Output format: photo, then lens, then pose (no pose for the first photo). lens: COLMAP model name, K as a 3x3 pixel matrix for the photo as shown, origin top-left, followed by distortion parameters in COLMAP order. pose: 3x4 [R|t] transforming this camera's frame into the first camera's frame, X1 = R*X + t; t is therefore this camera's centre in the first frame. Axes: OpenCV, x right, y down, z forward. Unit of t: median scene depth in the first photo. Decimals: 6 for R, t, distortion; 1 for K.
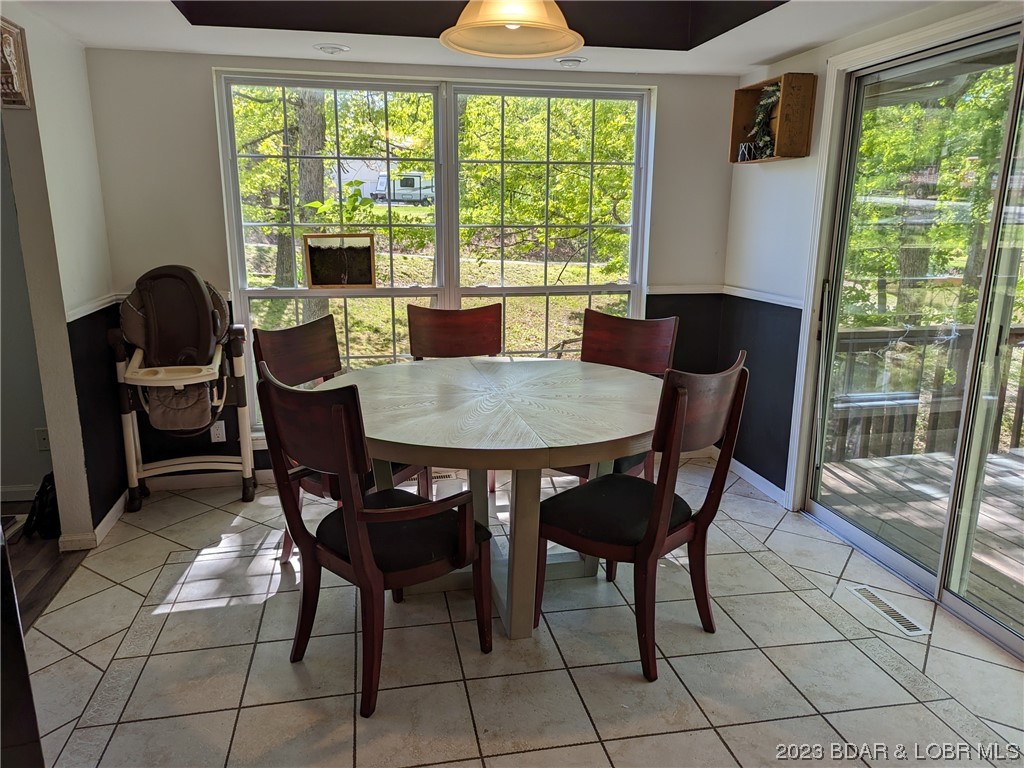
lens RADIAL K [[726.3, 0, 510.1], [0, 726.3, 385.5], [0, 0, 1]] dist [0.056828, -0.049627]
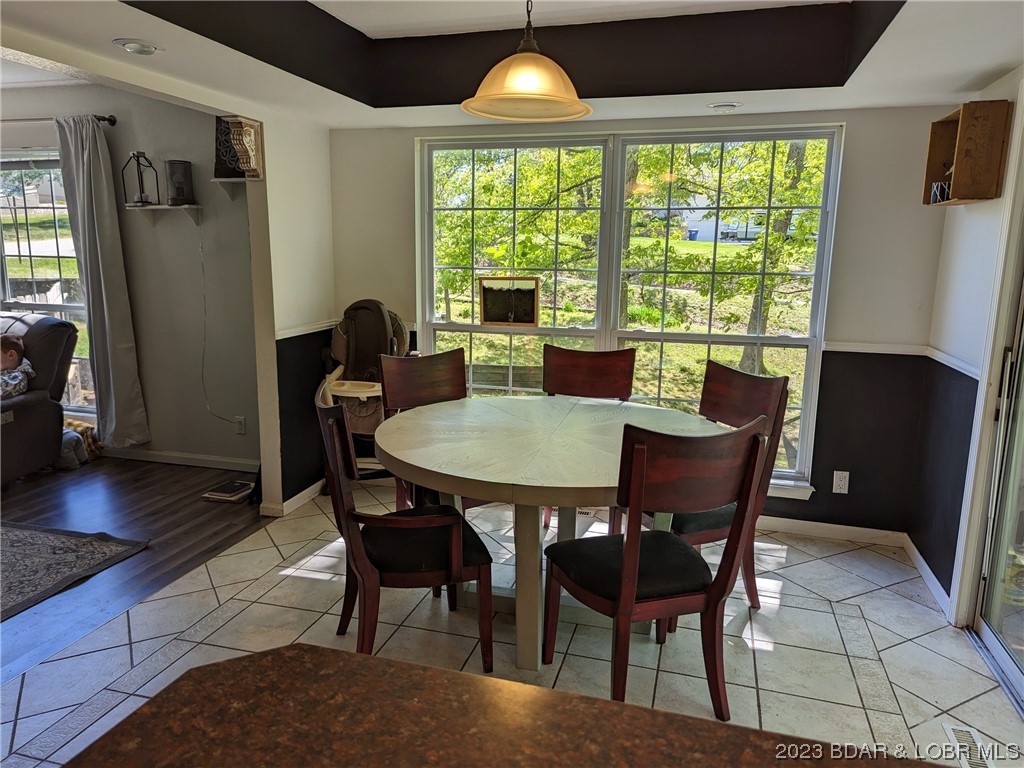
lens RADIAL K [[726.3, 0, 505.3], [0, 726.3, 390.1], [0, 0, 1]] dist [0.056828, -0.049627]
pose [[0.886416, 0.094917, -0.453054, 0.305945], [-0.115278, 0.993180, -0.017469, -0.018352], [0.448306, 0.067712, 0.891312, 0.026962]]
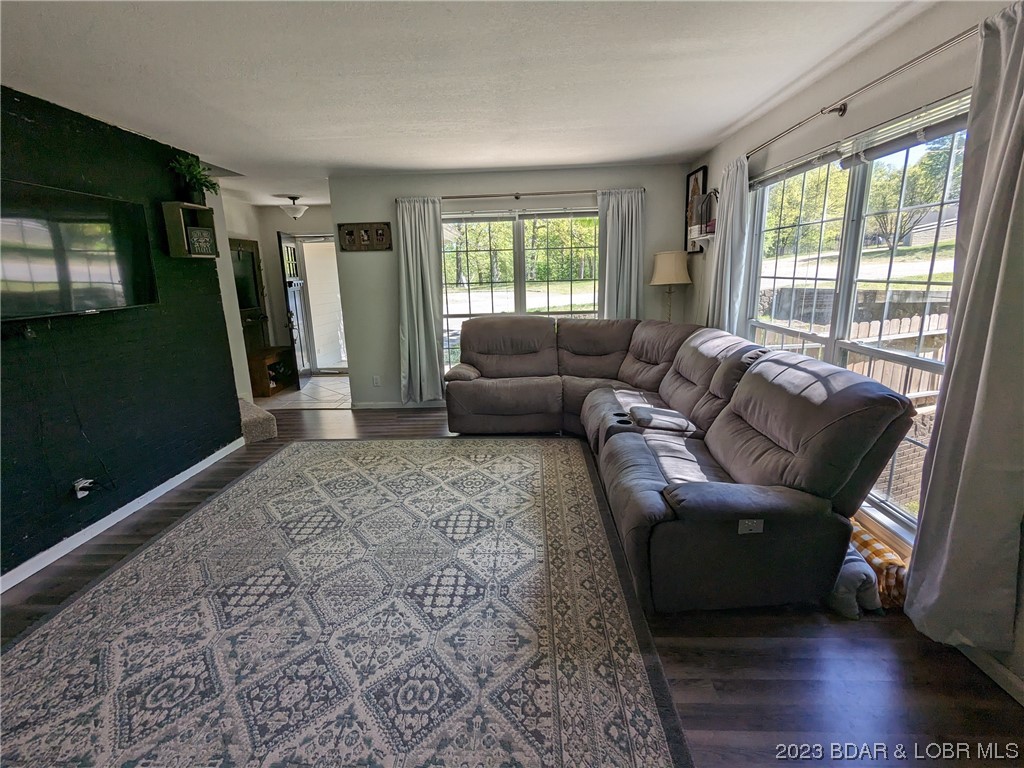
lens RADIAL K [[486.1, 0, 508.5], [0, 486.1, 386.2], [0, 0, 1]] dist [0.000392, 0.001614]
pose [[-0.230717, 0.233166, -0.944671, -0.445233], [-0.189951, 0.941391, 0.278749, -0.155043], [0.954300, 0.243753, -0.172904, 0.551909]]
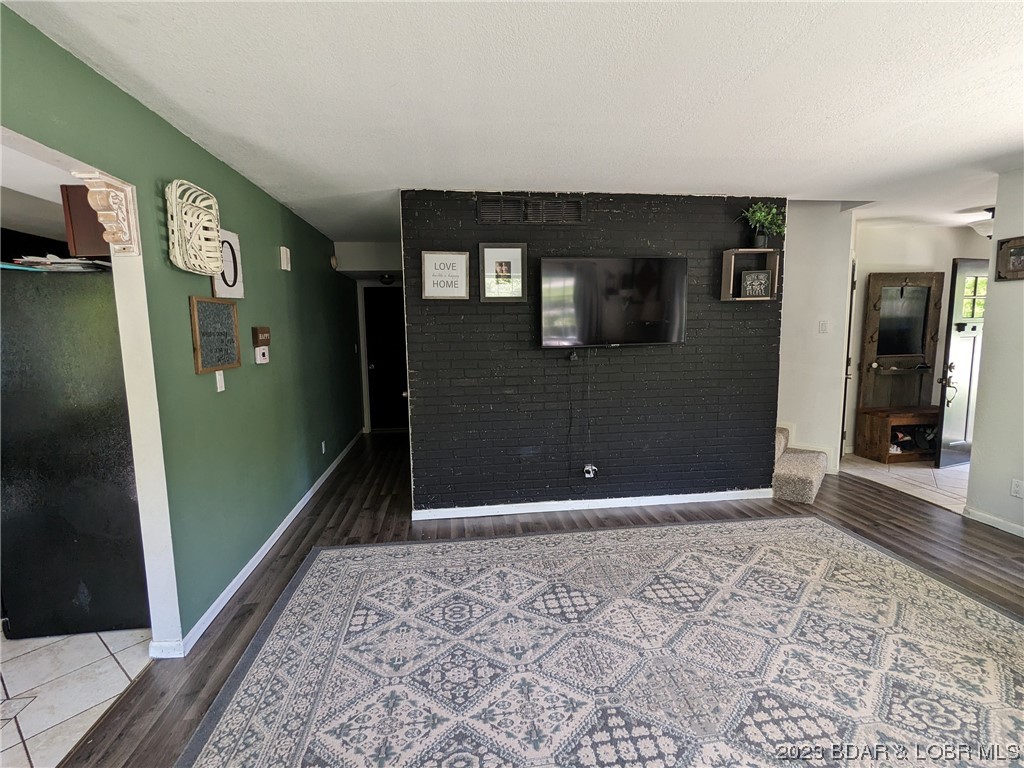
lens RADIAL K [[486.1, 0, 508.2], [0, 486.1, 385.0], [0, 0, 1]] dist [0.000392, 0.001614]
pose [[-0.996982, 0.010657, 0.076900, -0.914865], [0.036260, 0.939779, 0.339855, -0.203629], [-0.068647, 0.341618, -0.937329, 0.763692]]
